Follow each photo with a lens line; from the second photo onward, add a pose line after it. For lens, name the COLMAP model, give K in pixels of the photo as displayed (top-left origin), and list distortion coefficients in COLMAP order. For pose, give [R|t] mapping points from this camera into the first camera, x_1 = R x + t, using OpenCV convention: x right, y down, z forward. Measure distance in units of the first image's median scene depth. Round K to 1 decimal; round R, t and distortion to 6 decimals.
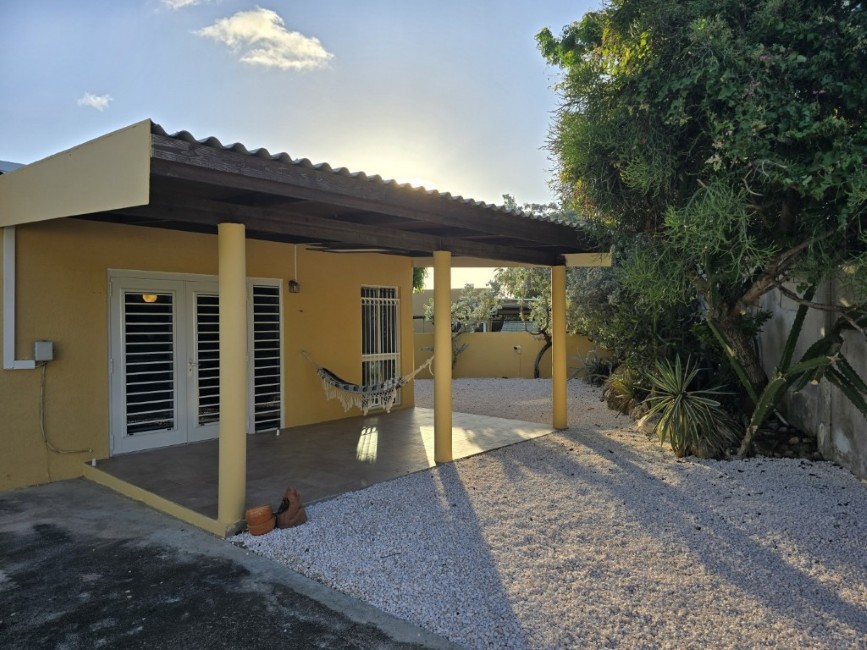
lens RADIAL K [[583.5, 0, 431.2], [0, 583.5, 319.4], [0, 0, 1]] dist [0.057271, -0.050205]
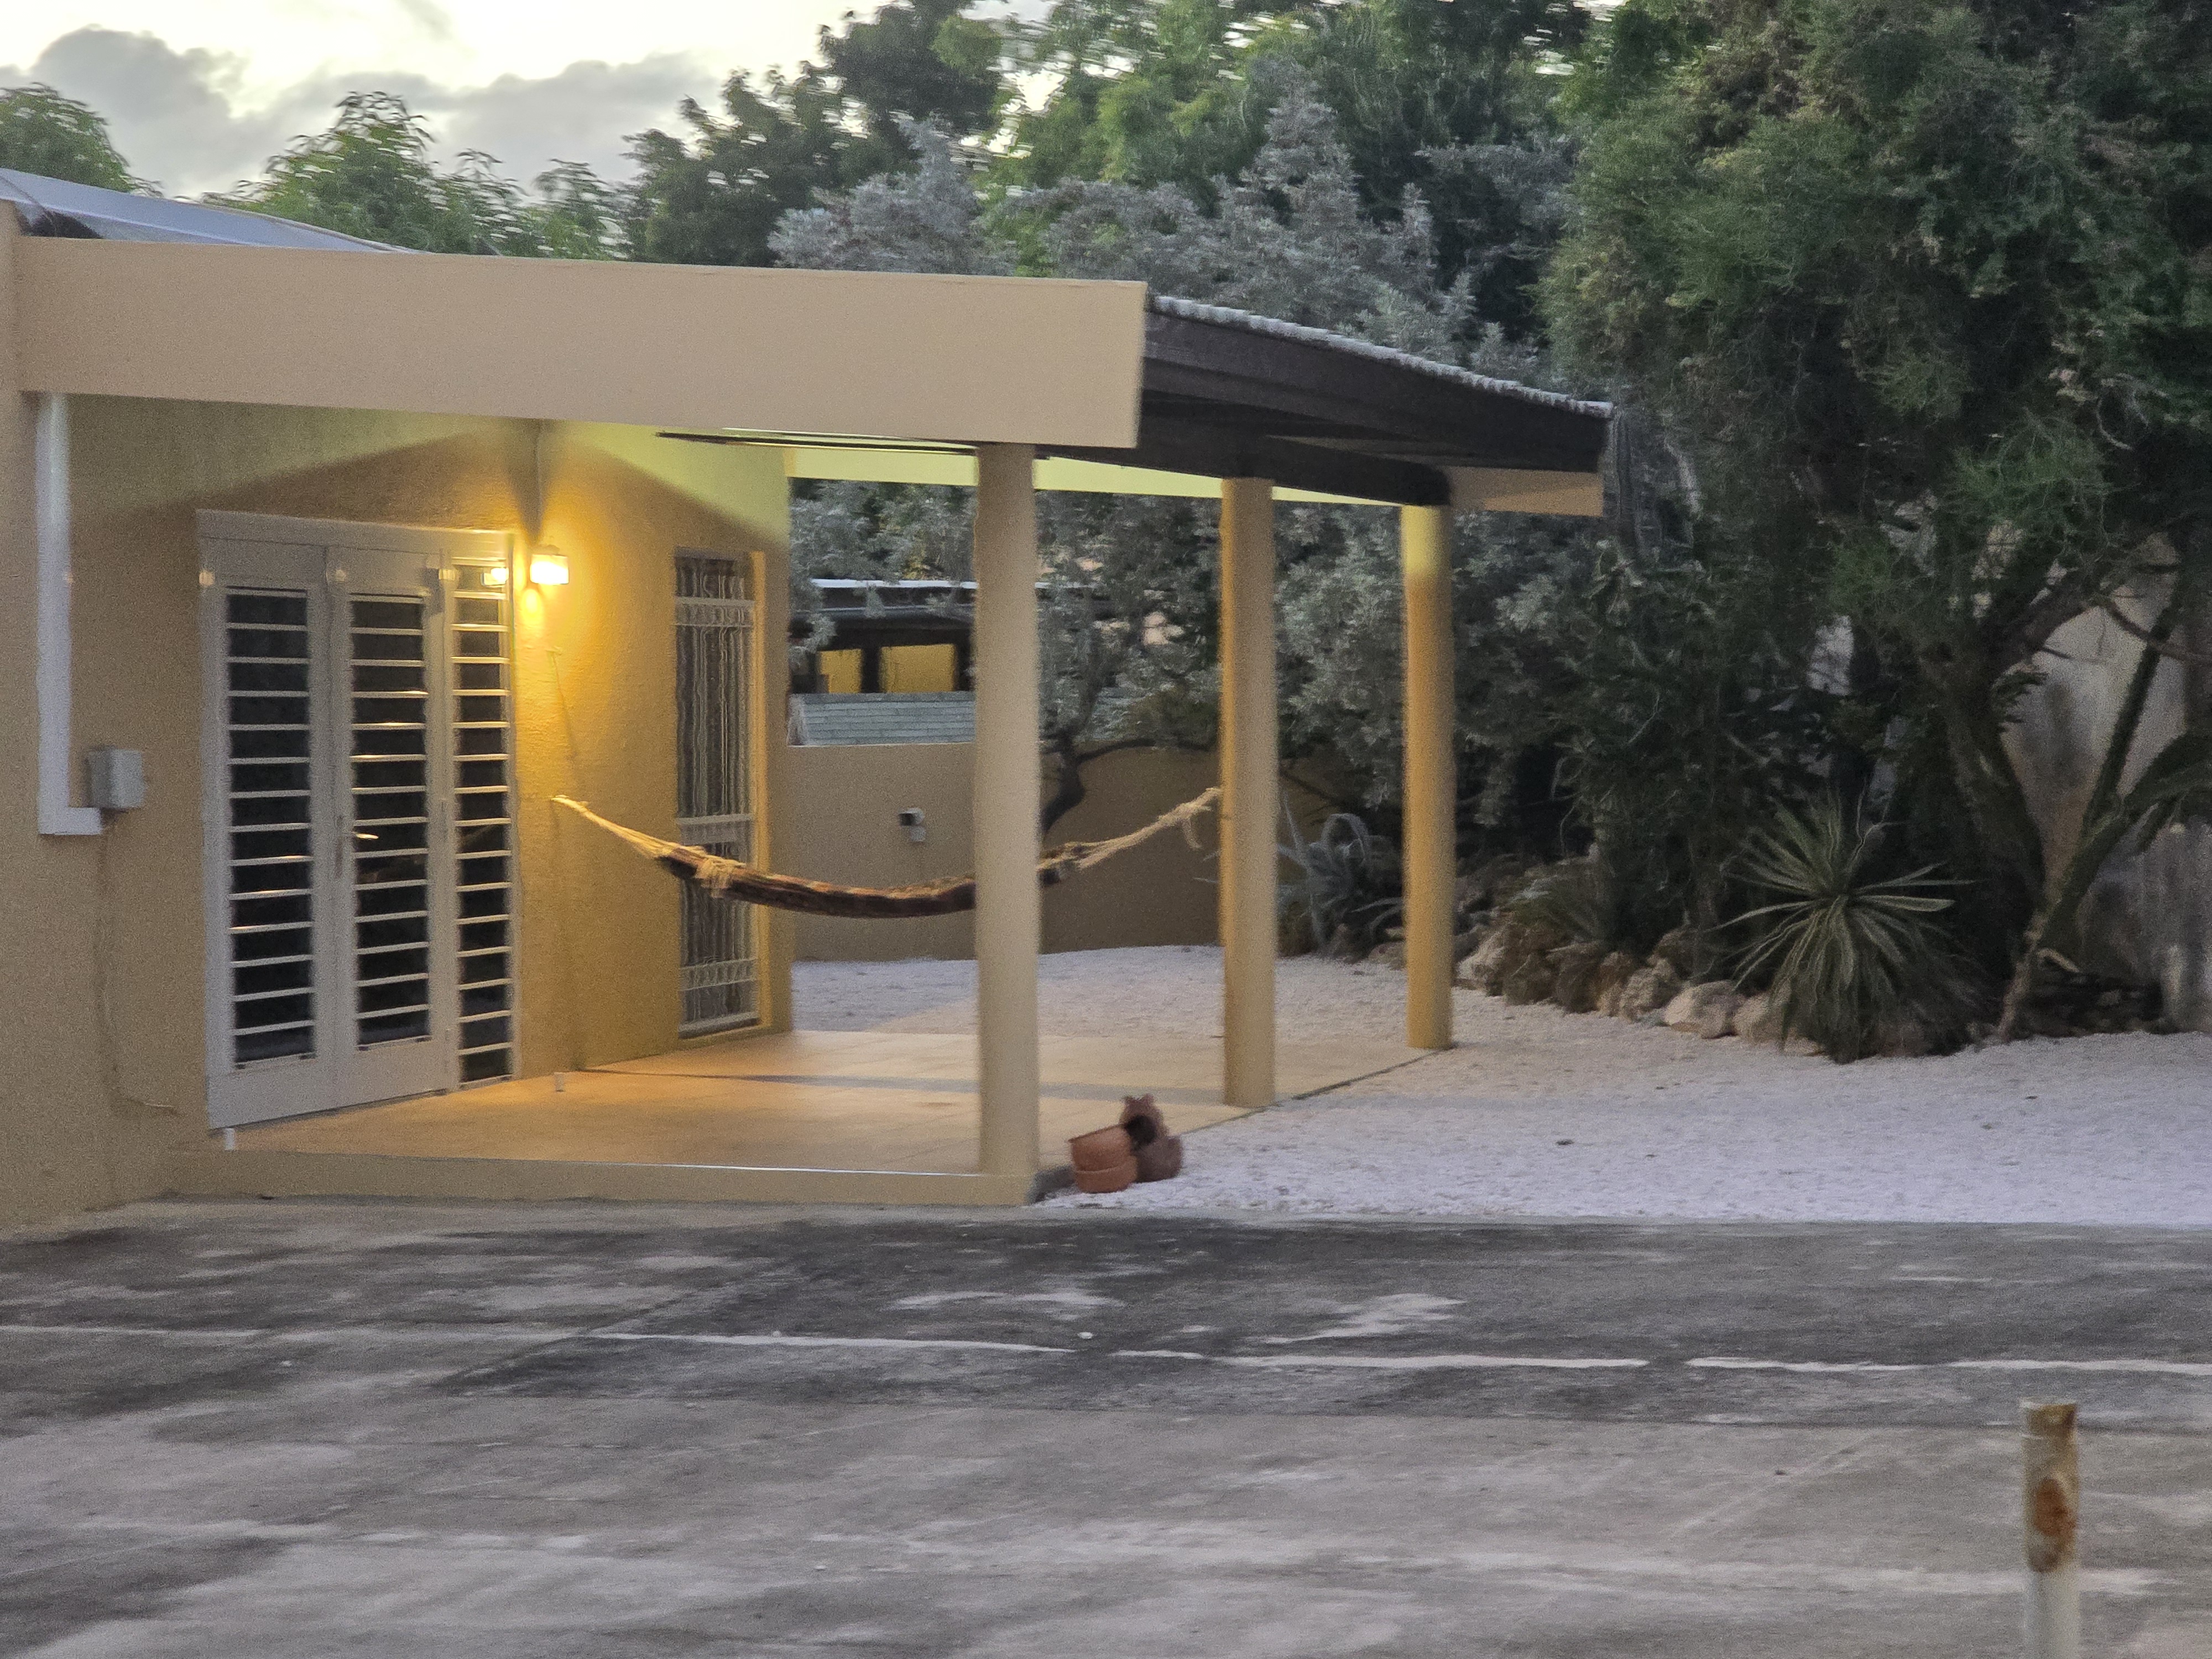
lens RADIAL K [[4421.0, 0, 1106.0], [0, 4421.0, 829.5], [0, 0, 1]] dist [0.020604, -0.184901]
pose [[0.919309, -0.009414, 0.393423, -1.130751], [-0.003437, 0.999484, 0.031946, 0.004161], [-0.393521, -0.030720, 0.918802, -1.399432]]
